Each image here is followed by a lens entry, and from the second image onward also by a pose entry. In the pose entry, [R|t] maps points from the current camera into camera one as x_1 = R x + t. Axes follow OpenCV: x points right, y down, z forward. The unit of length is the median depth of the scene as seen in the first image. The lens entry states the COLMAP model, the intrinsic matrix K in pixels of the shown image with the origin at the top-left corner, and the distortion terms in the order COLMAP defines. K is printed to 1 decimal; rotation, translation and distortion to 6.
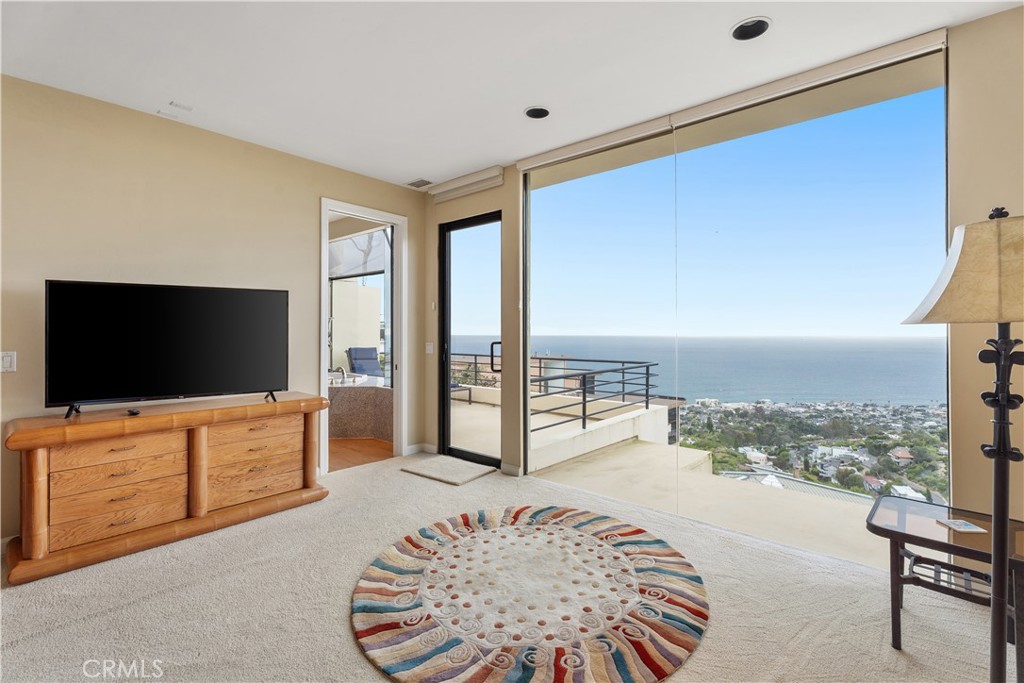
lens RADIAL K [[459.7, 0, 514.0], [0, 459.7, 329.3], [0, 0, 1]] dist [0.001104, 0.000079]
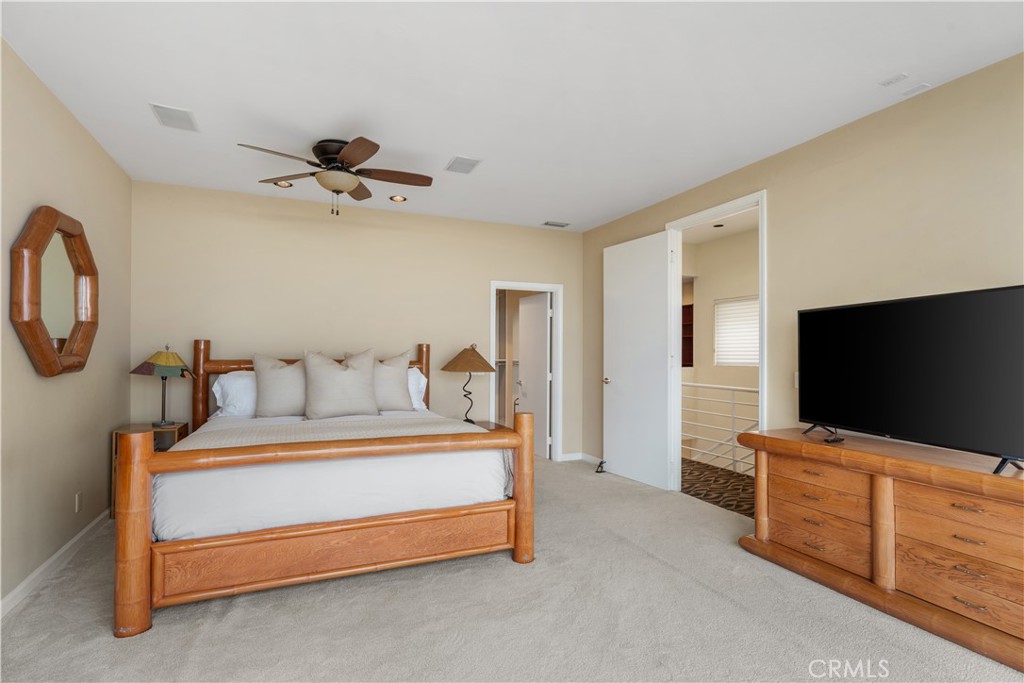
lens RADIAL K [[508.4, 0, 512.0], [0, 508.4, 341.5], [0, 0, 1]] dist [-0.000319, -0.000227]
pose [[-0.430460, -0.024420, -0.902279, 0.409875], [-0.003504, 0.999672, -0.025384, 0.001504], [0.902603, -0.007766, -0.430404, 0.804409]]
